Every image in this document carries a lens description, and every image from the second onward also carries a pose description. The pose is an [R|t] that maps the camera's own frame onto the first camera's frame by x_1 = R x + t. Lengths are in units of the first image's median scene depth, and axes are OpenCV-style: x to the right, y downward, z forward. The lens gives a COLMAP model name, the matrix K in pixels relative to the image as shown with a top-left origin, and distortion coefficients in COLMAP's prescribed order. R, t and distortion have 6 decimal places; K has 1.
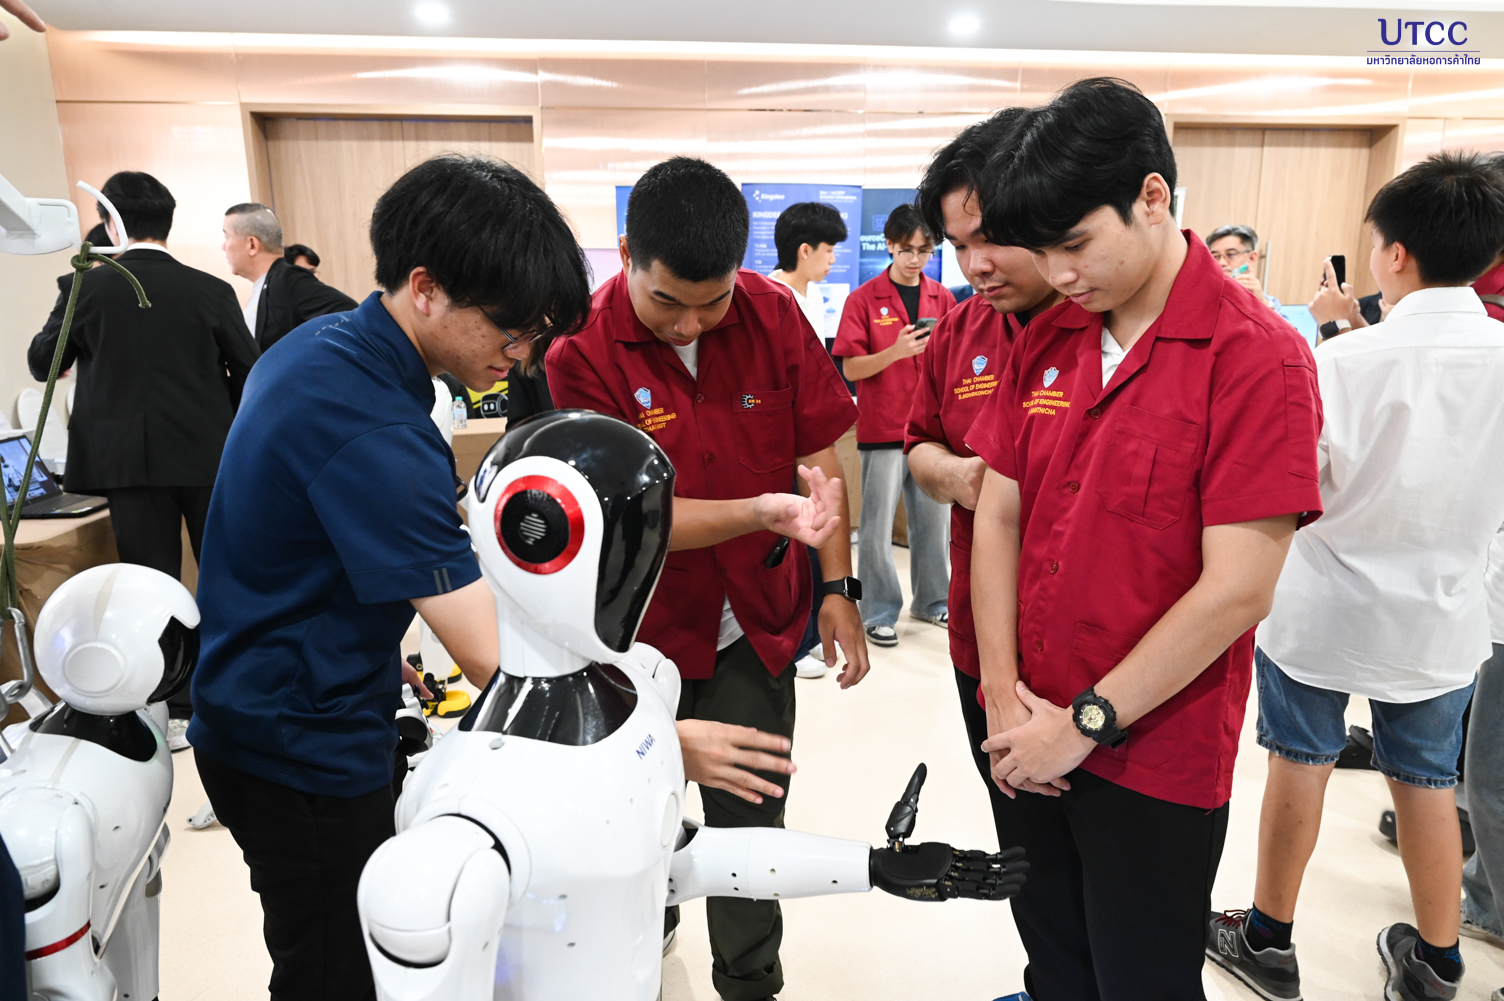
lens RADIAL K [[1031.5, 0, 752.0], [0, 1031.5, 500.5], [0, 0, 1]] dist [0.005712, 0.000213]
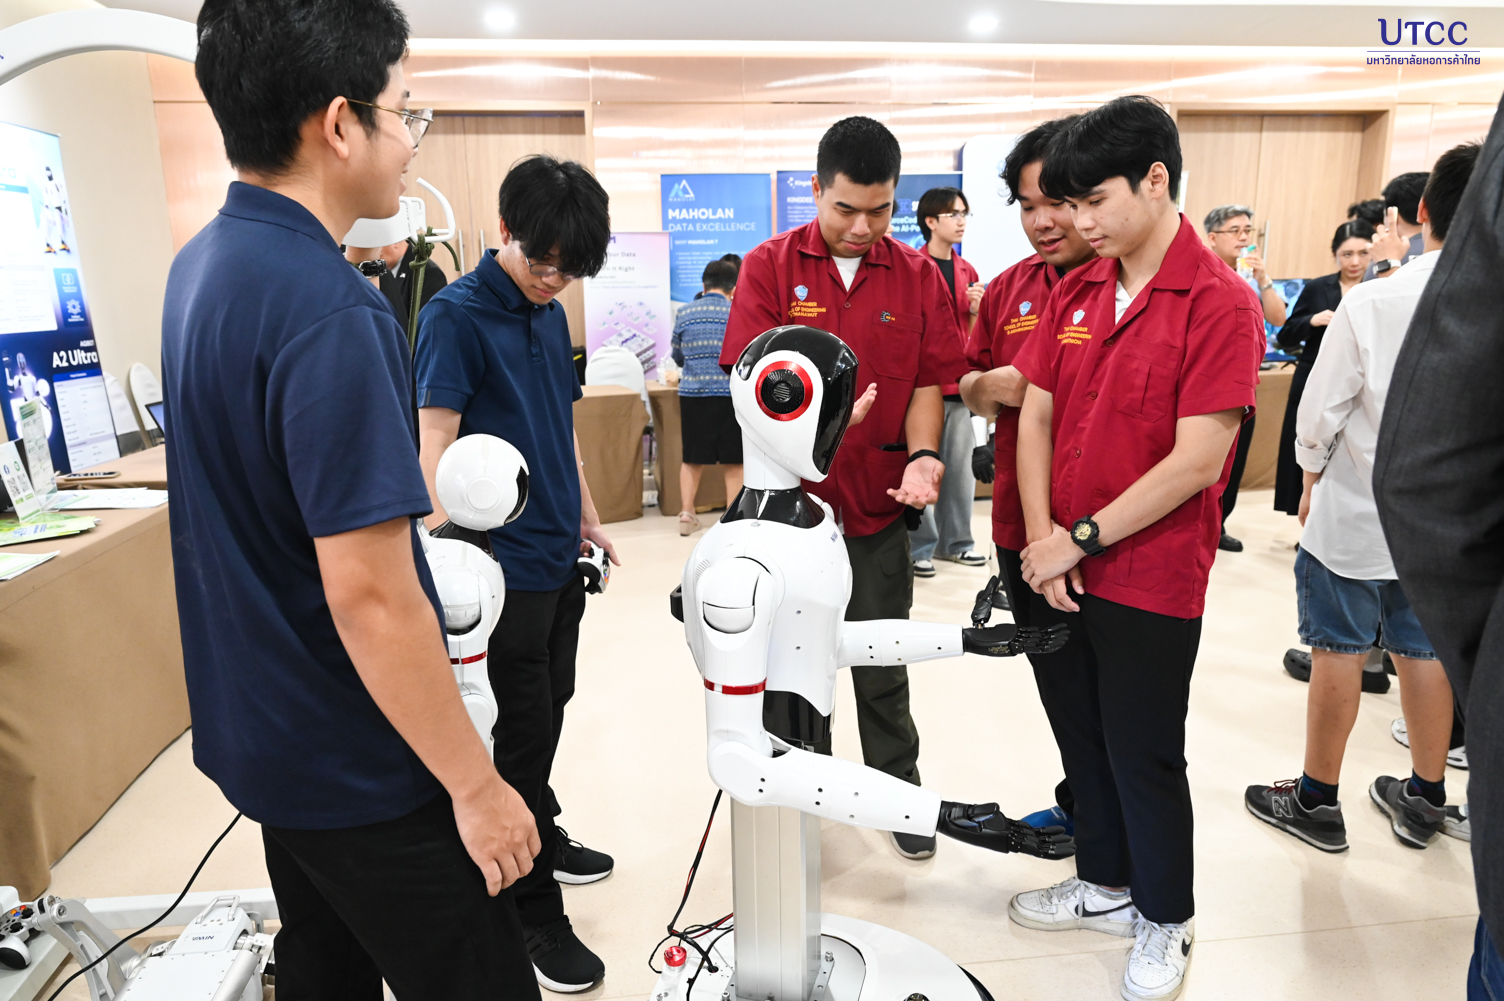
lens RADIAL K [[1050.8, 0, 752.0], [0, 1050.8, 520.8], [0, 0, 1]] dist [-0.007509, -0.002551]
pose [[0.999959, -0.008735, -0.002356, -0.038825], [0.008798, 0.999559, 0.028370, 0.028474], [0.002107, -0.028390, 0.999595, -0.112501]]
